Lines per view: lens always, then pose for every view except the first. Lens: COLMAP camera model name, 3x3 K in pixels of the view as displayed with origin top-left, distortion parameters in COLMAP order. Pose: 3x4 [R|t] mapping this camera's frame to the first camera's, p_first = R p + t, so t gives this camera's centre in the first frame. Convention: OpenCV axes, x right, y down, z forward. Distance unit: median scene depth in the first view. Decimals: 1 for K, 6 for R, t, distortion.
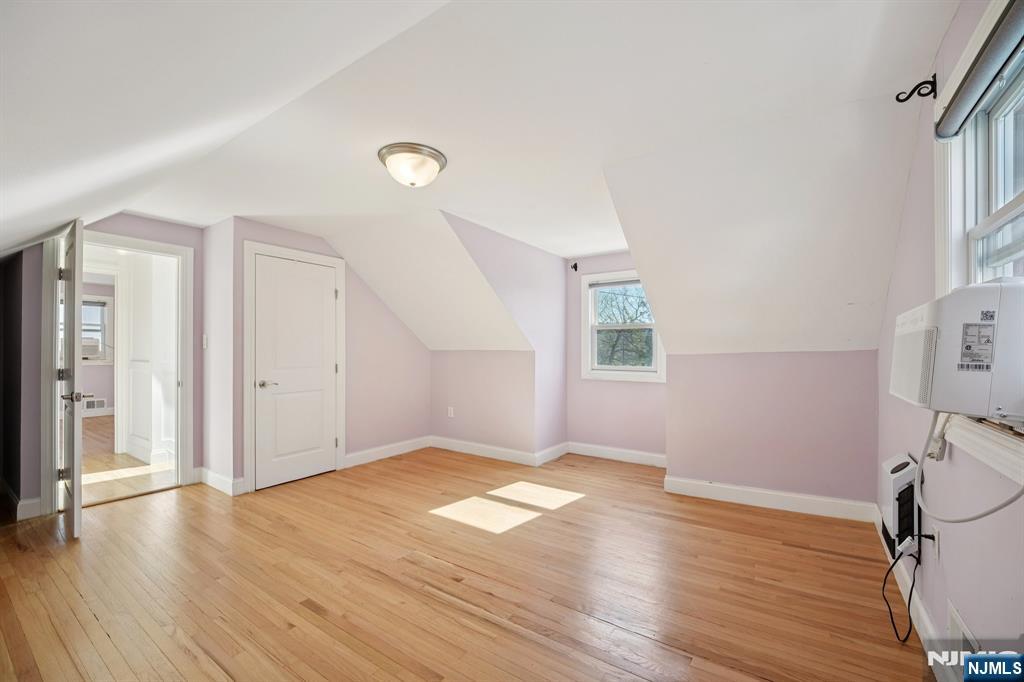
lens RADIAL K [[422.8, 0, 510.0], [0, 422.8, 350.4], [0, 0, 1]] dist [-0.001460, -0.007550]
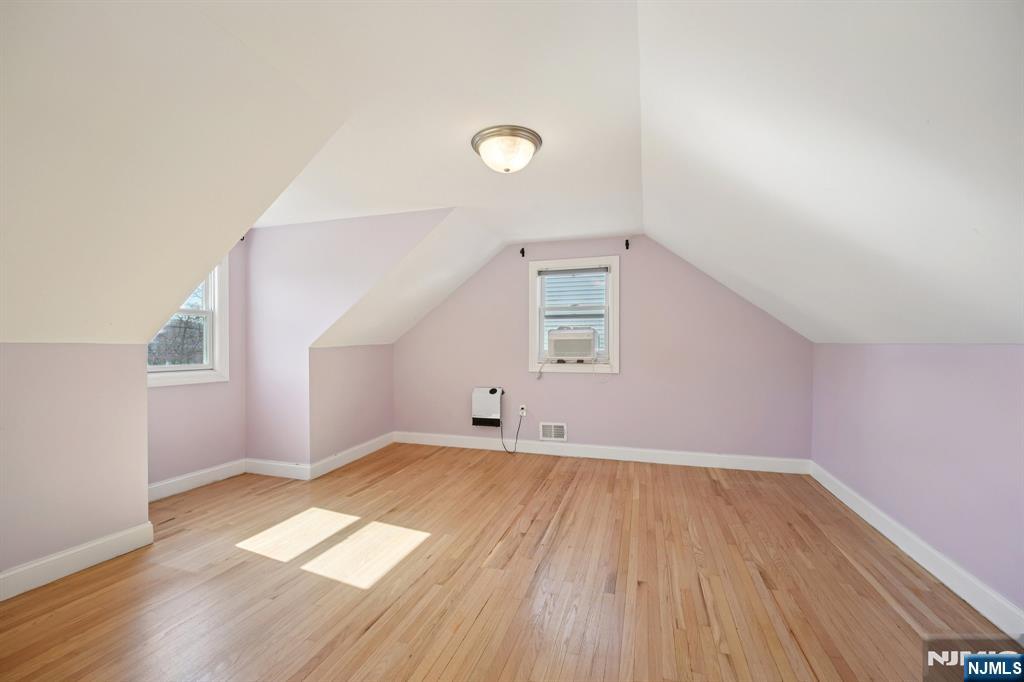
lens RADIAL K [[422.8, 0, 502.4], [0, 422.8, 341.5], [0, 0, 1]] dist [-0.001460, -0.007550]
pose [[-0.271404, 0.004943, 0.962453, -0.839449], [0.003533, 0.999985, -0.004140, 0.001181], [-0.962459, 0.002277, -0.271418, 0.918469]]
